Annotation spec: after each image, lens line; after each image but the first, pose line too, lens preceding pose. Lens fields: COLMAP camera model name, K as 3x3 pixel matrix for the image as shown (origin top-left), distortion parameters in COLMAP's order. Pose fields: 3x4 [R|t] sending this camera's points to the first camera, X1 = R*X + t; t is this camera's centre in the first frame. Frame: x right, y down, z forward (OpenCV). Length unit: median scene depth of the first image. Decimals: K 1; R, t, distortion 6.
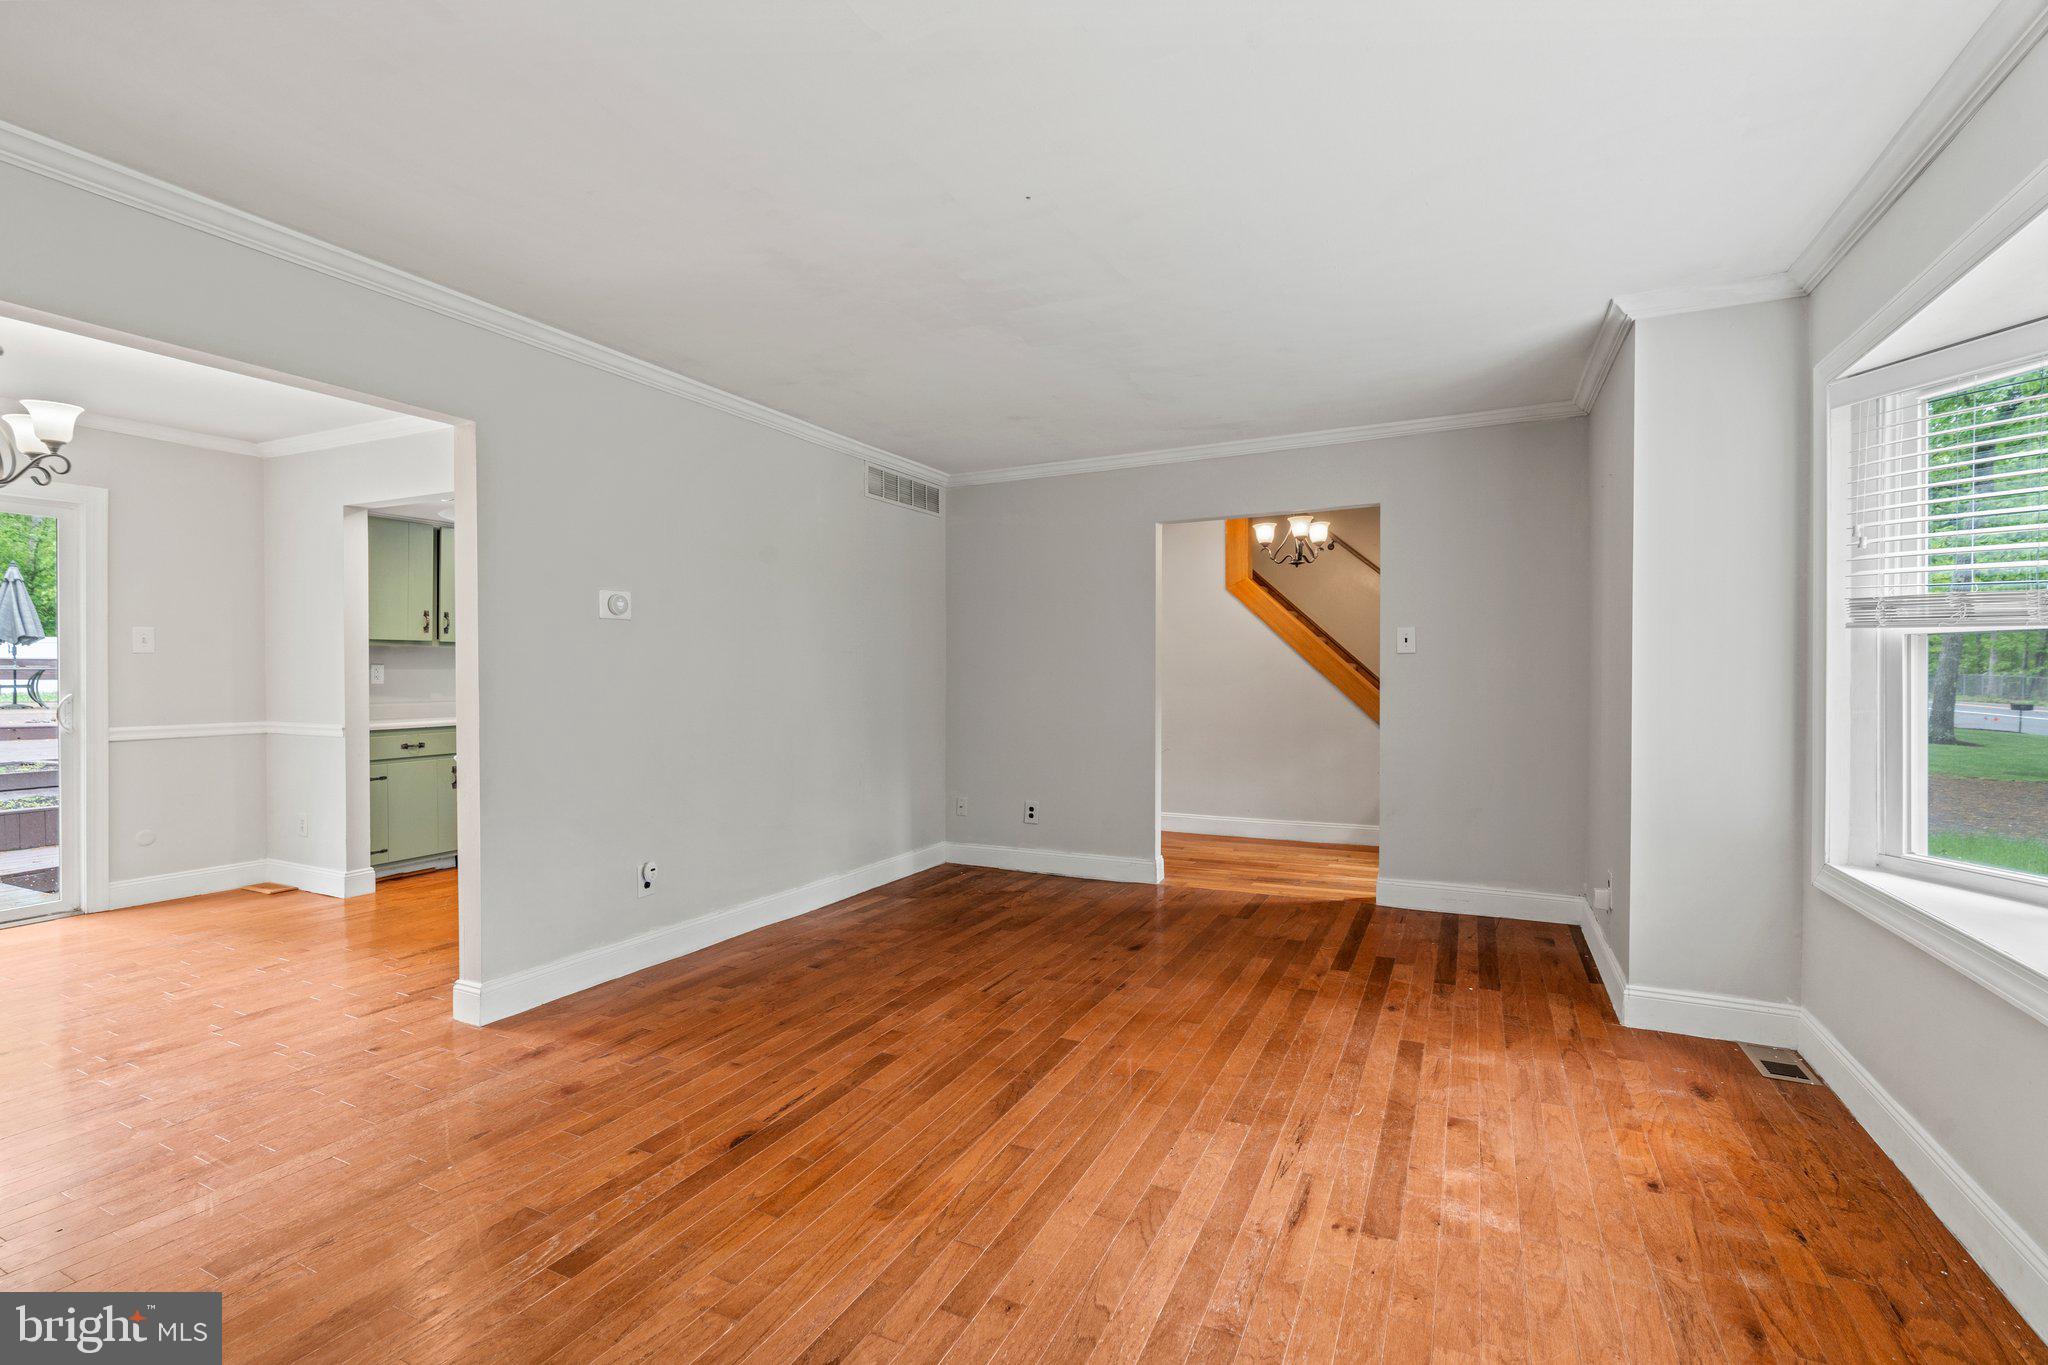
lens RADIAL K [[928.9, 0, 1001.6], [0, 928.9, 679.5], [0, 0, 1]] dist [-0.008794, 0.004090]
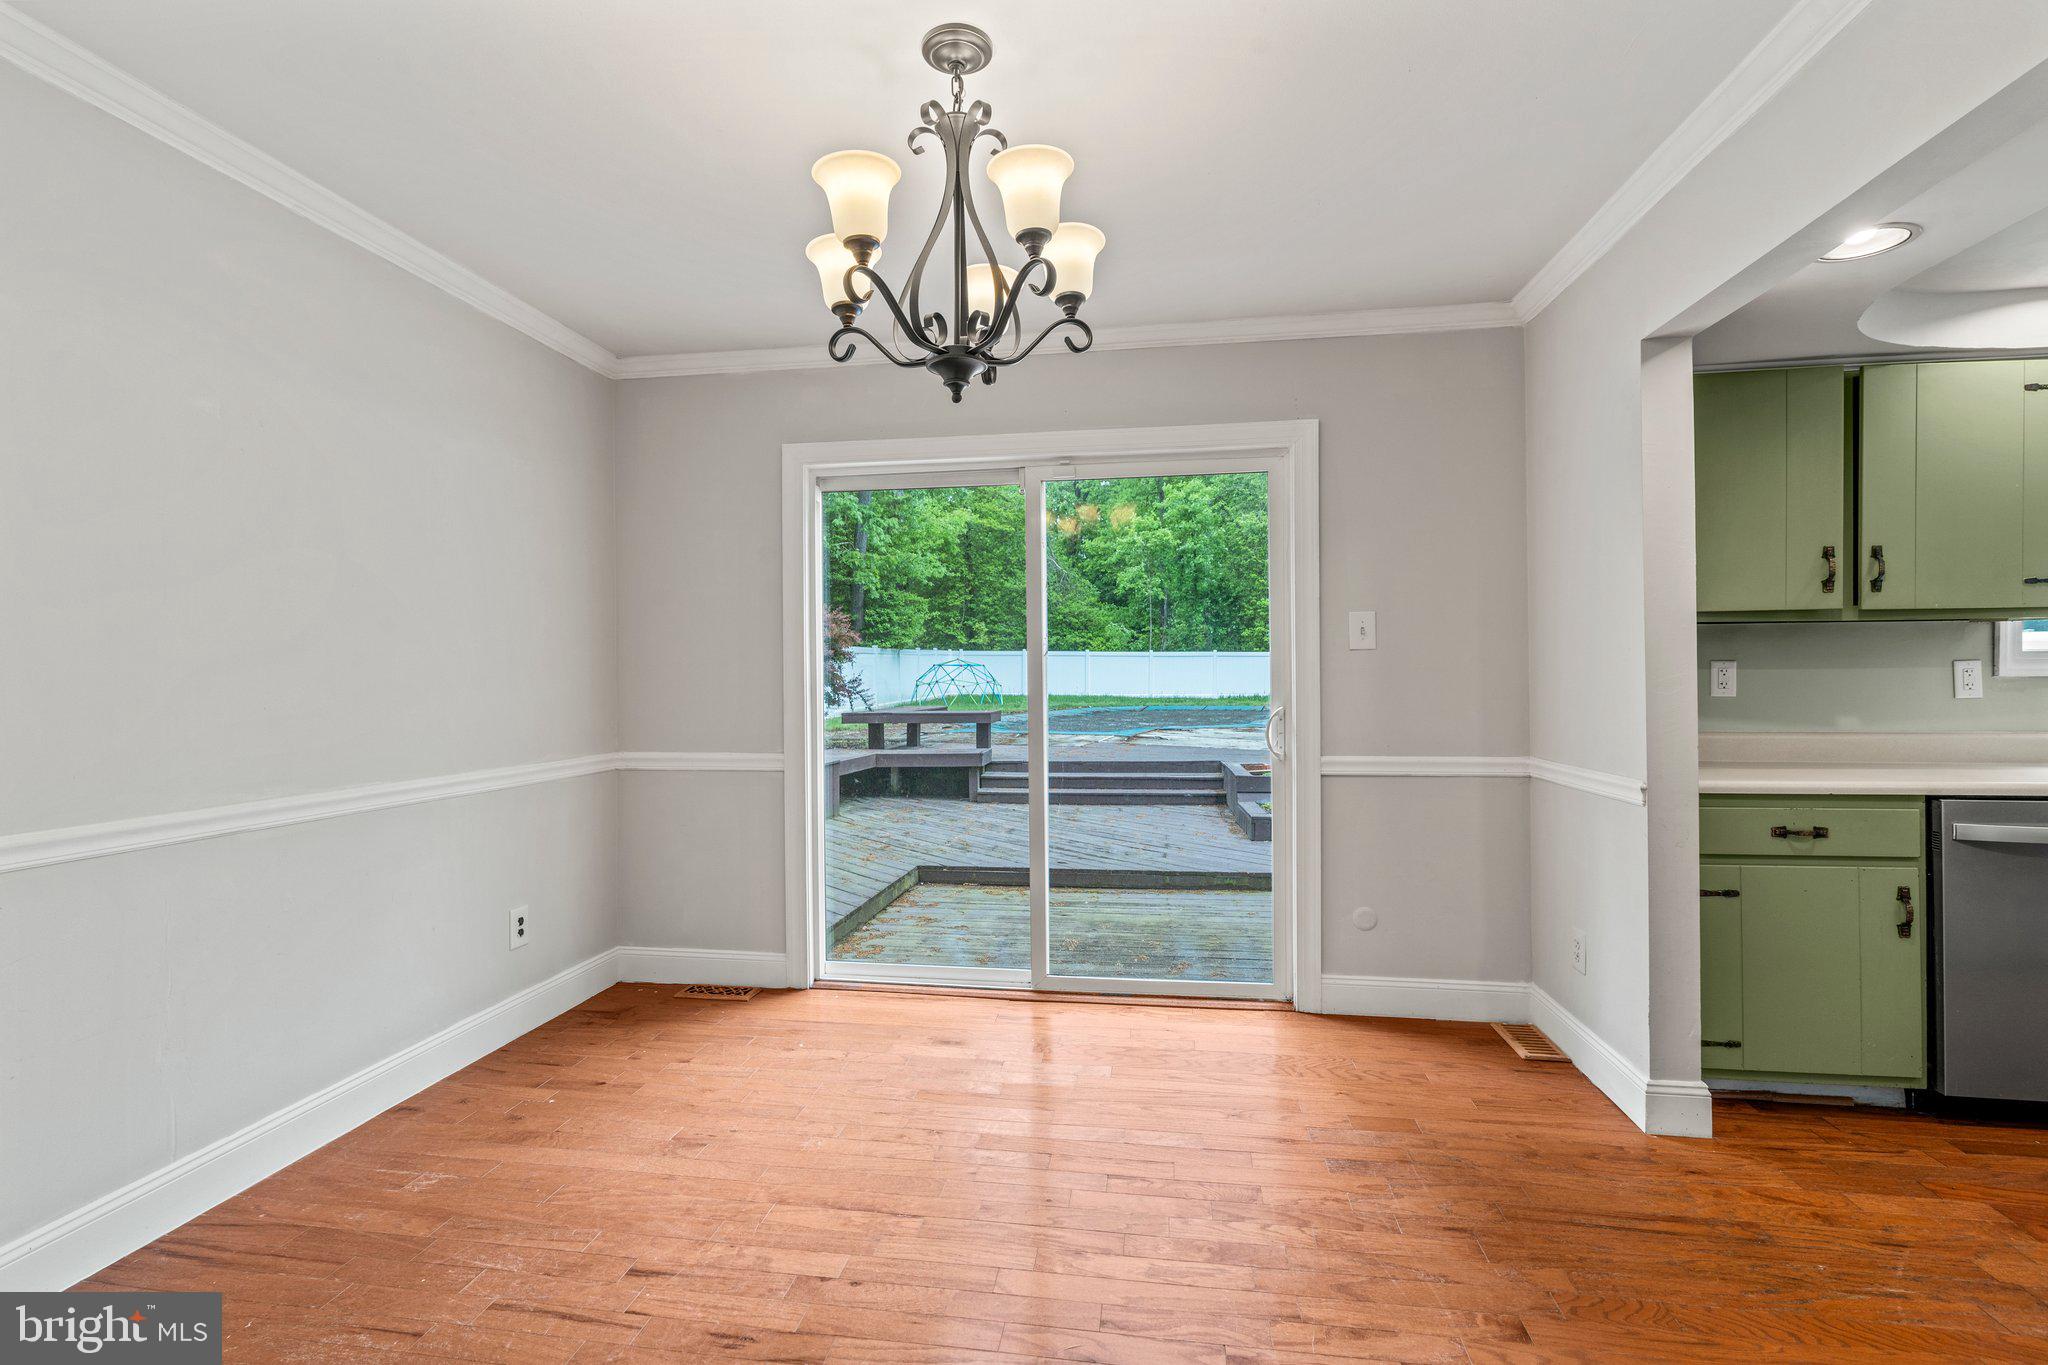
lens RADIAL K [[928.9, 0, 998.6], [0, 928.9, 679.1], [0, 0, 1]] dist [-0.008794, 0.004090]
pose [[0.289871, -0.003940, -0.957058, -0.448939], [-0.001774, 0.999988, -0.004654, -0.003518], [0.957064, 0.003047, 0.289860, 0.702394]]
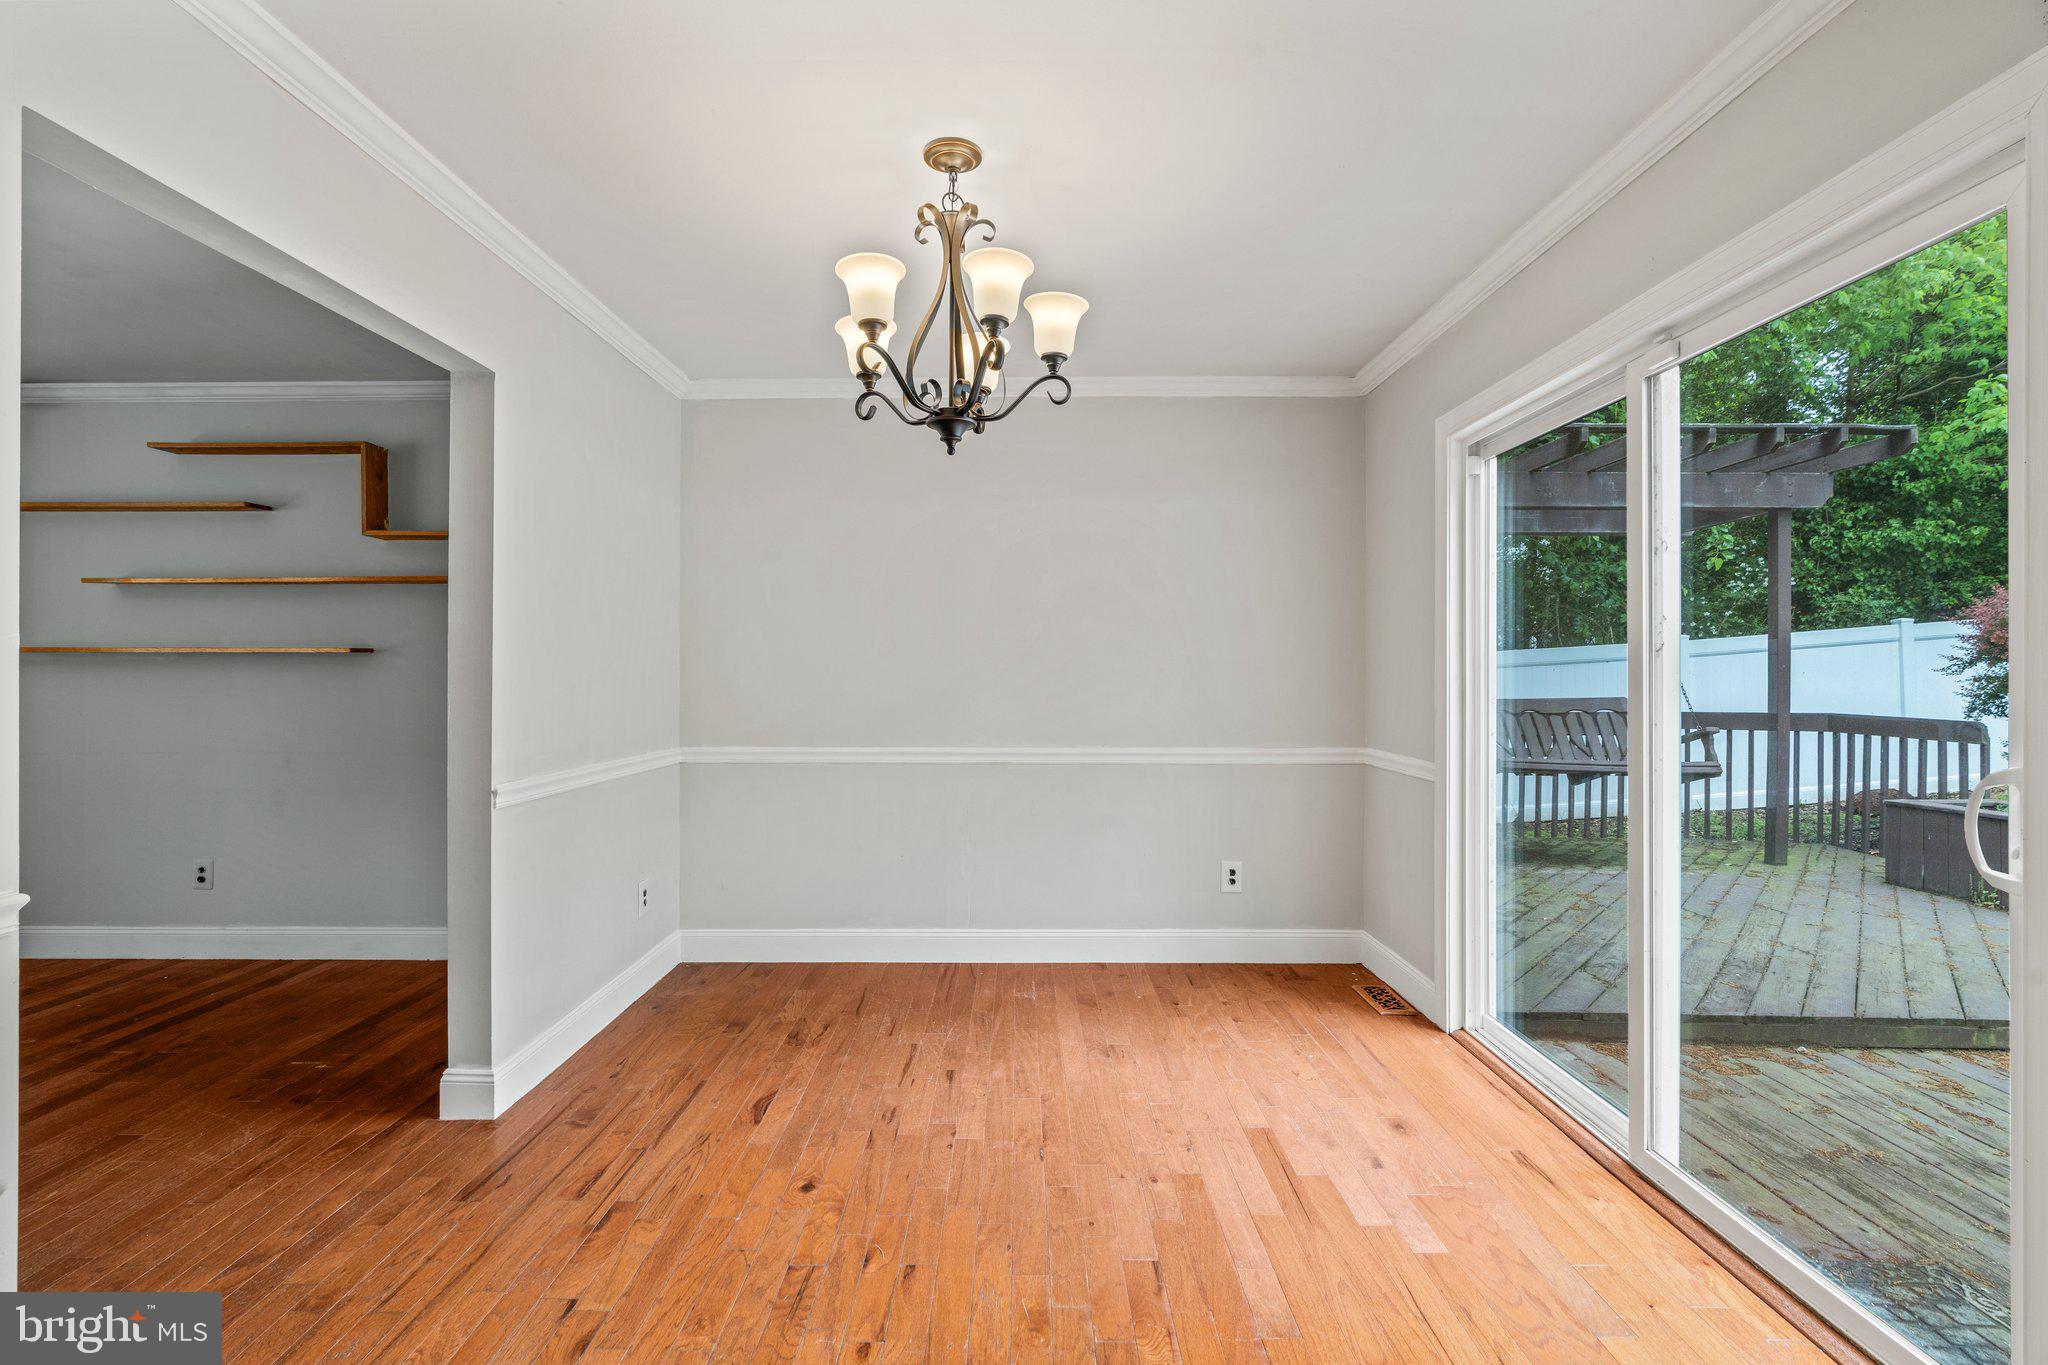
lens RADIAL K [[928.9, 0, 1019.1], [0, 928.9, 681.1], [0, 0, 1]] dist [-0.008794, 0.004090]
pose [[-0.899014, 0.001709, -0.437916, -0.725918], [-0.005377, 0.999874, 0.014939, -0.019237], [0.437886, 0.015785, -0.898892, 1.424644]]
